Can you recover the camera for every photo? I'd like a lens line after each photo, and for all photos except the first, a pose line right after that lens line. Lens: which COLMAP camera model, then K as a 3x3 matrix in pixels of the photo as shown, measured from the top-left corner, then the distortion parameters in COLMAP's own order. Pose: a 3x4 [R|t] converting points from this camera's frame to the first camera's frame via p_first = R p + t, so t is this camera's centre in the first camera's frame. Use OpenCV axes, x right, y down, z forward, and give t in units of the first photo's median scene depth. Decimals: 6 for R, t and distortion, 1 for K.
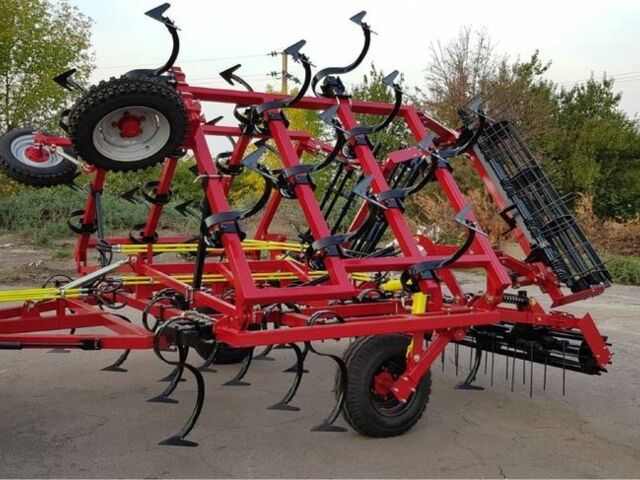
lens RADIAL K [[736.3, 0, 320.0], [0, 736.3, 240.0], [0, 0, 1]] dist [0.161830, -0.376098]
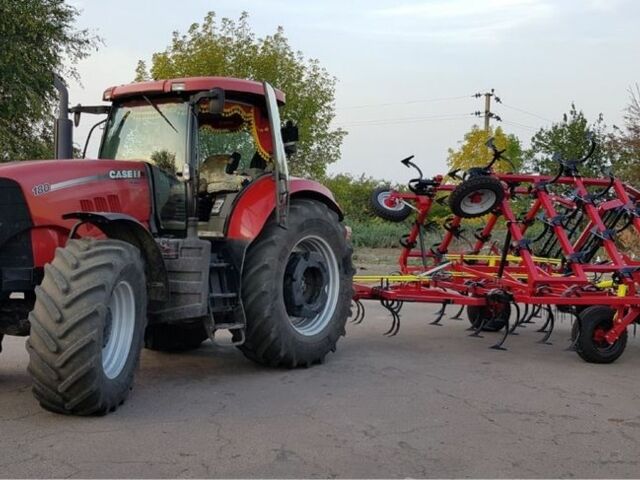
lens RADIAL K [[736.3, 0, 320.0], [0, 736.3, 240.0], [0, 0, 1]] dist [0.161830, -0.376098]
pose [[0.971548, 0.028809, -0.235086, -0.125346], [-0.035545, 0.999069, -0.024464, 0.023242], [0.234162, 0.032124, 0.971667, -0.769828]]
